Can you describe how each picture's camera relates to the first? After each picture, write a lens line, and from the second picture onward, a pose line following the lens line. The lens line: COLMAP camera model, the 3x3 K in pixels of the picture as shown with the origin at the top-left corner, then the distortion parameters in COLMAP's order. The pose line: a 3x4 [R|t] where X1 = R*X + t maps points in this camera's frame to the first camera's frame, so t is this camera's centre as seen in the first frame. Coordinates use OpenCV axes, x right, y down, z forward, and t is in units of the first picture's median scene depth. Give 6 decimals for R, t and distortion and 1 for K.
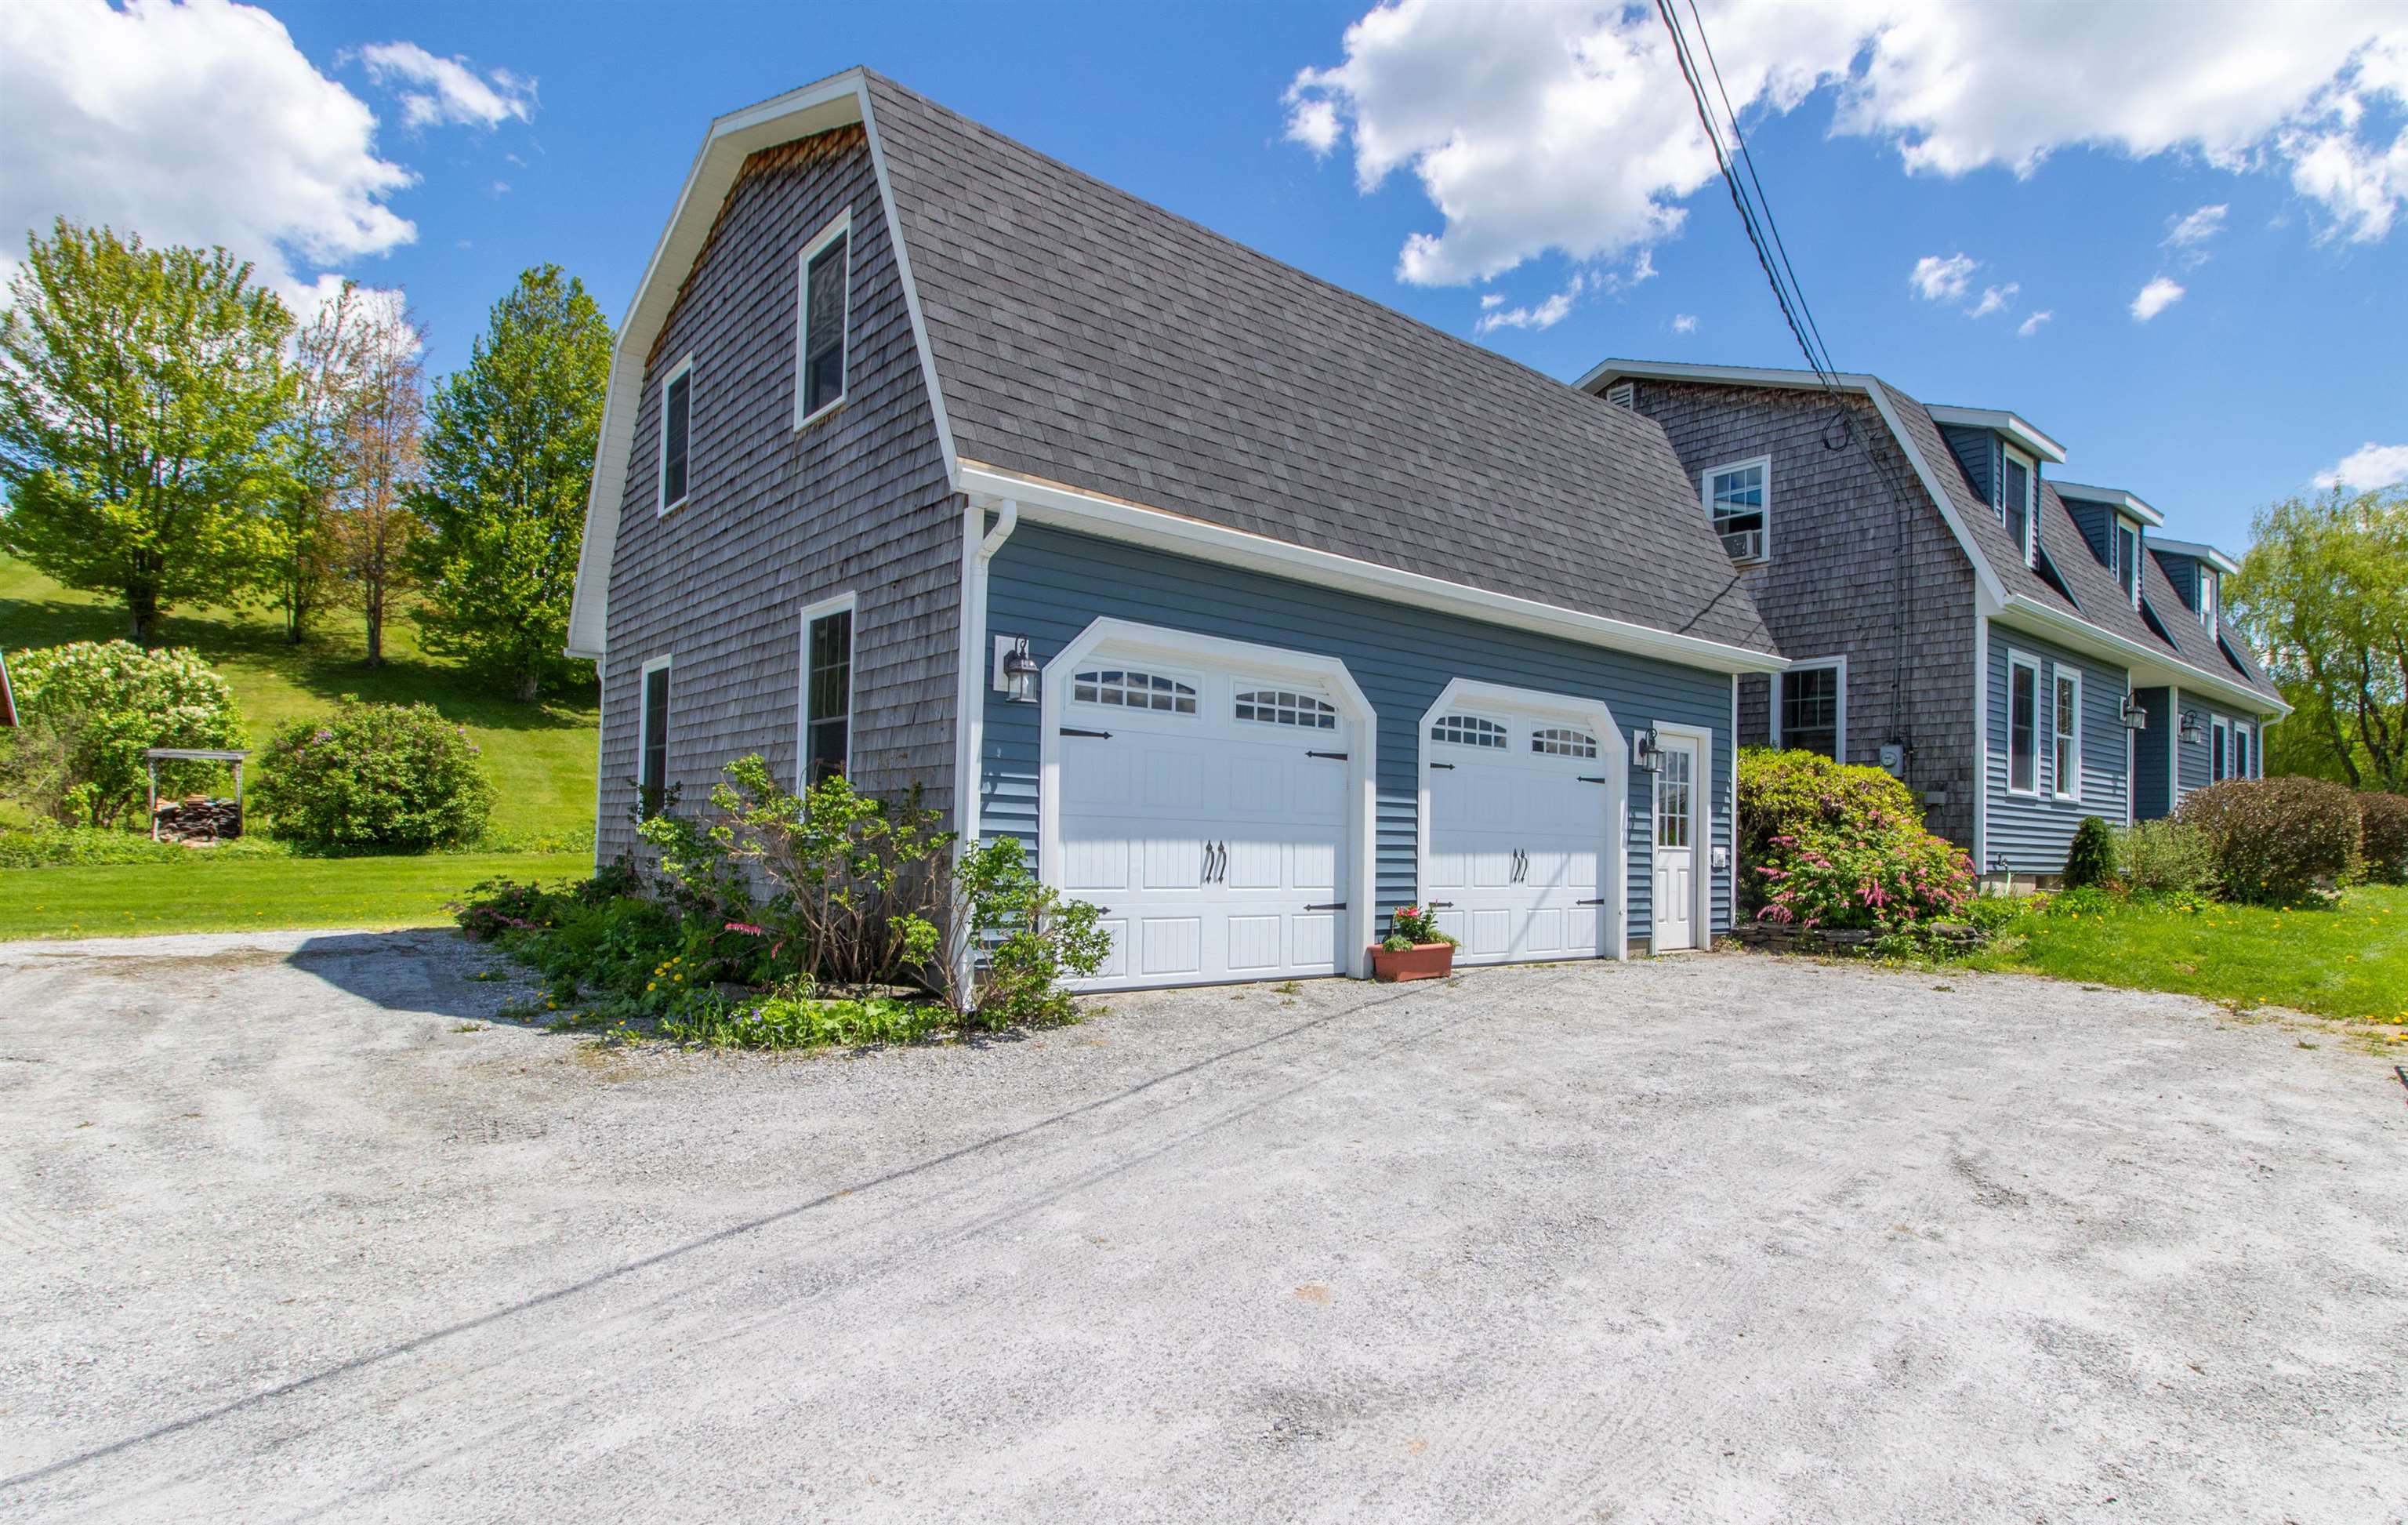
lens RADIAL K [[1213.4, 0, 1204.0], [0, 1213.4, 762.5], [0, 0, 1]] dist [-0.000752, -0.000098]
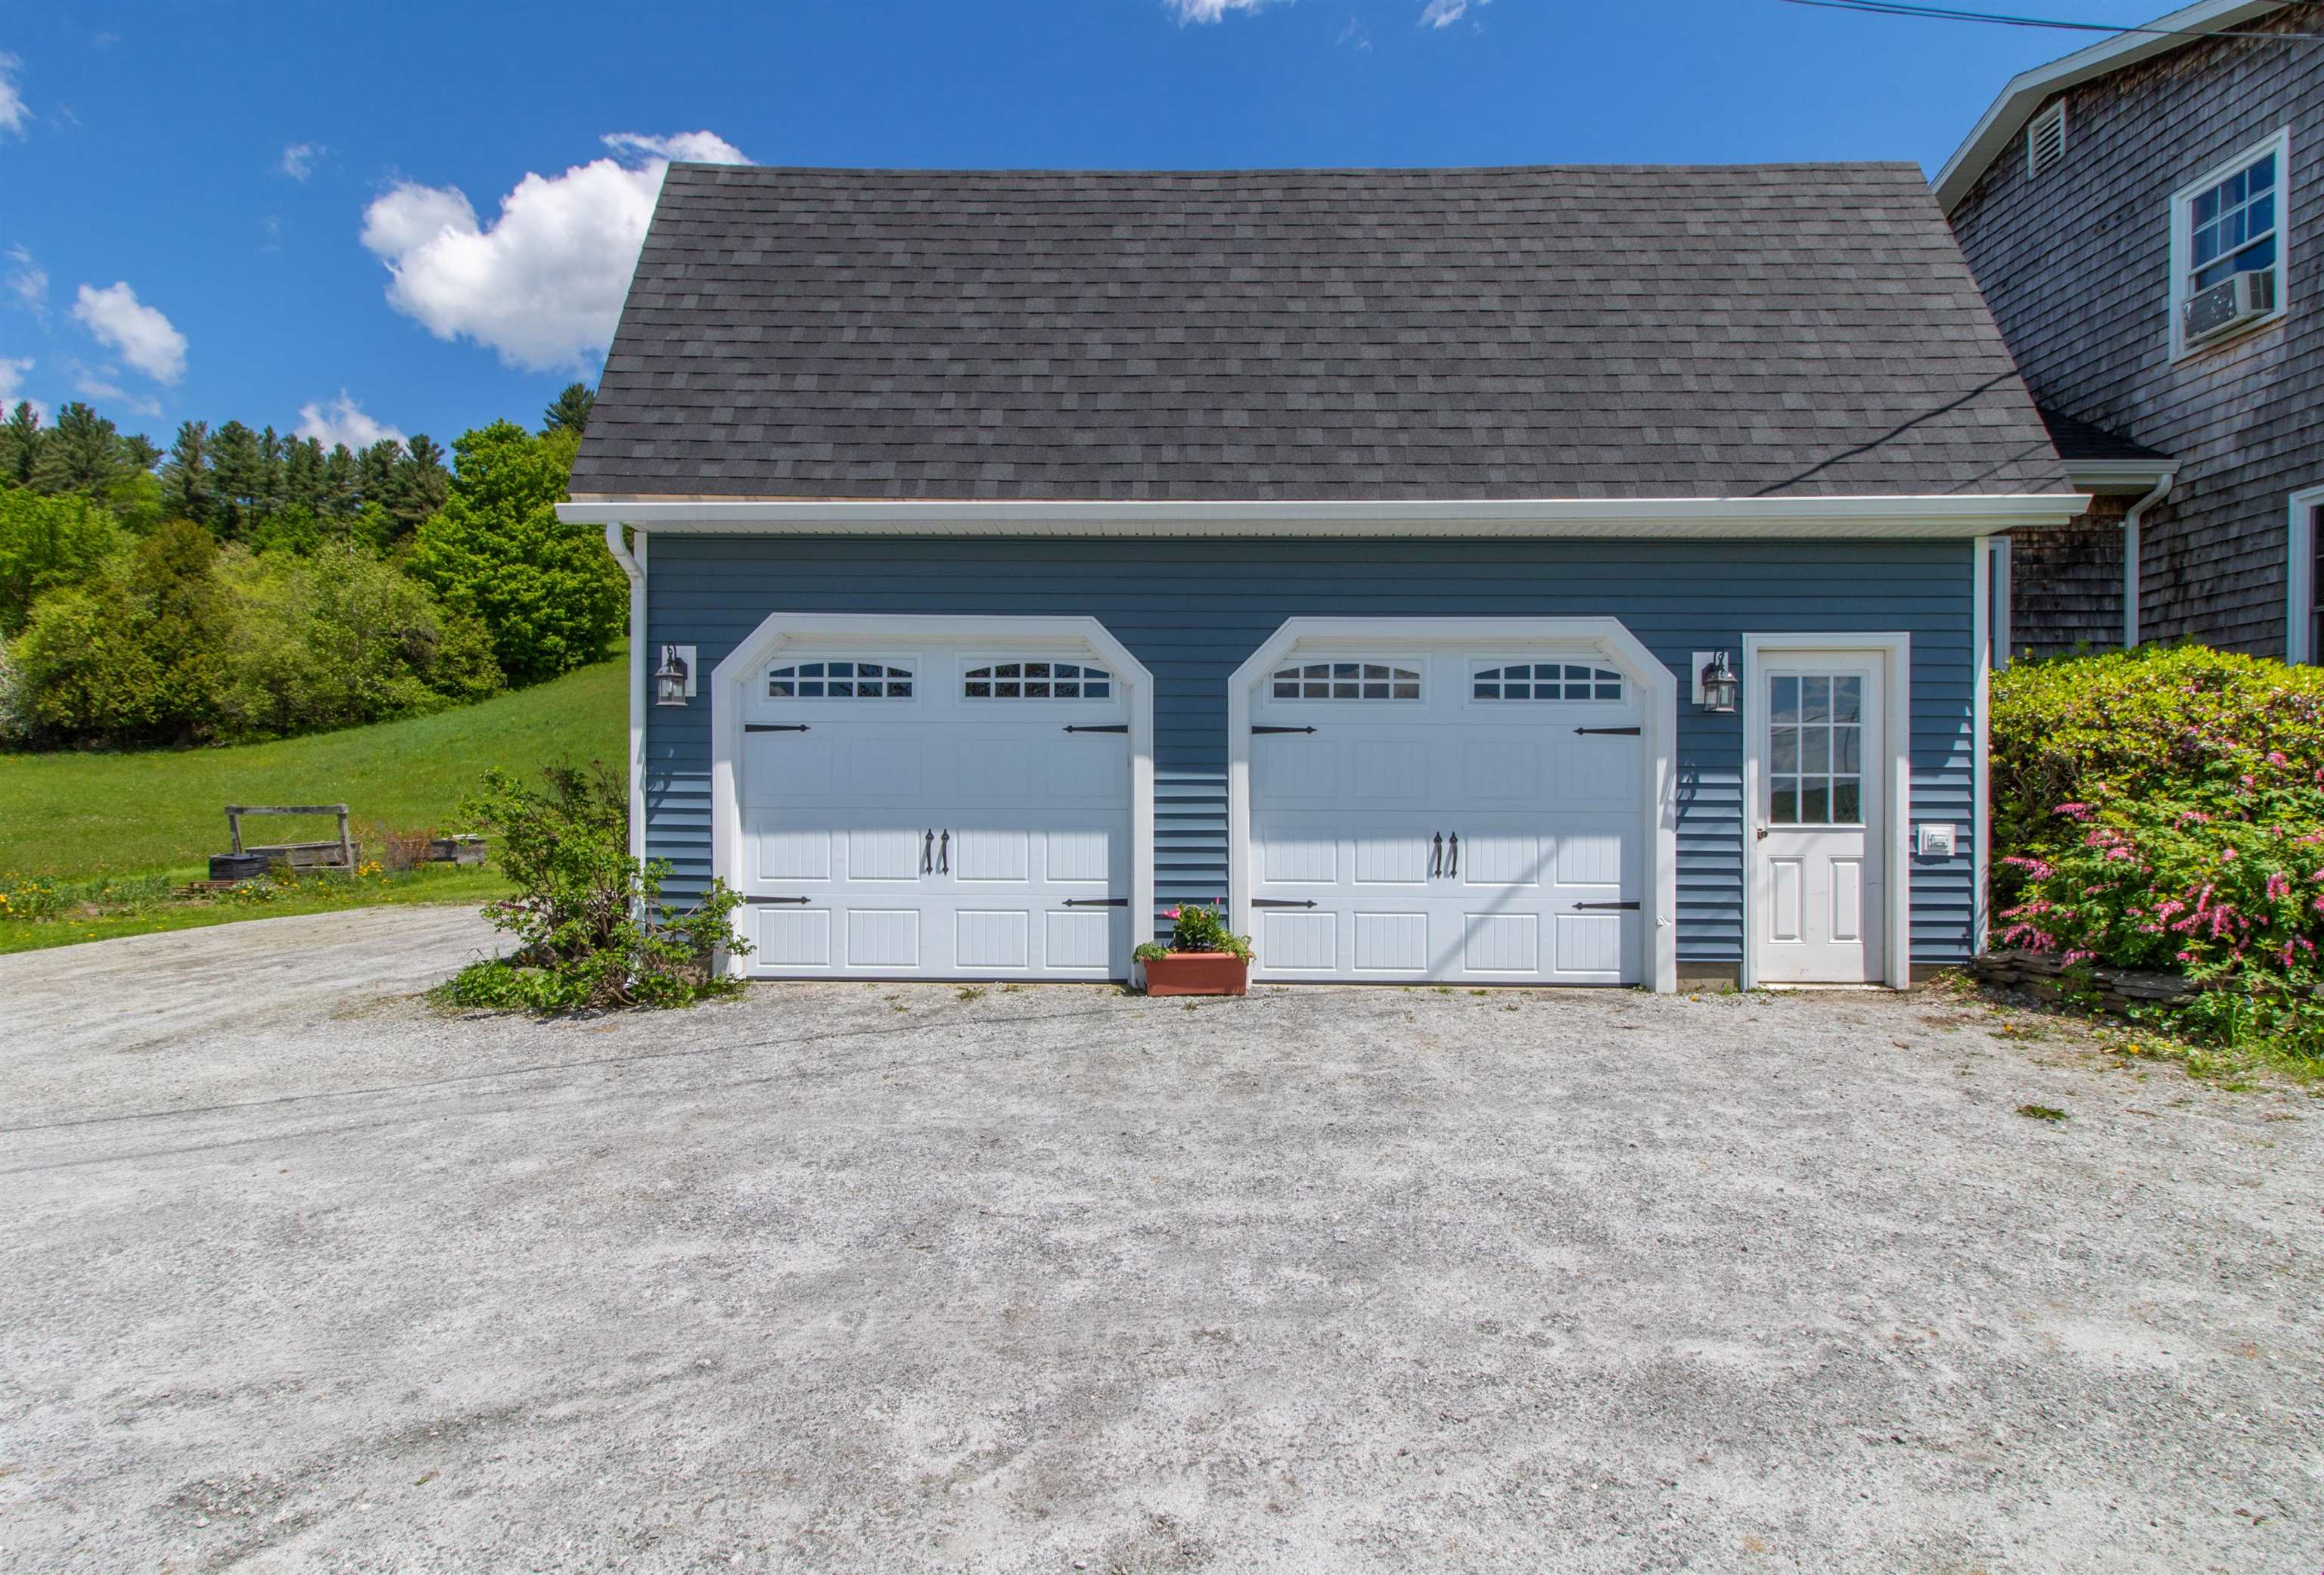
lens RADIAL K [[986.0, 0, 1159.0], [0, 986.0, 835.2], [0, 0, 1]] dist [-0.001201, 0.000258]
pose [[0.760322, -0.019094, -0.649265, 0.563428], [0.056263, 0.997747, 0.036544, 0.044338], [0.647105, -0.064315, 0.759684, 0.464003]]
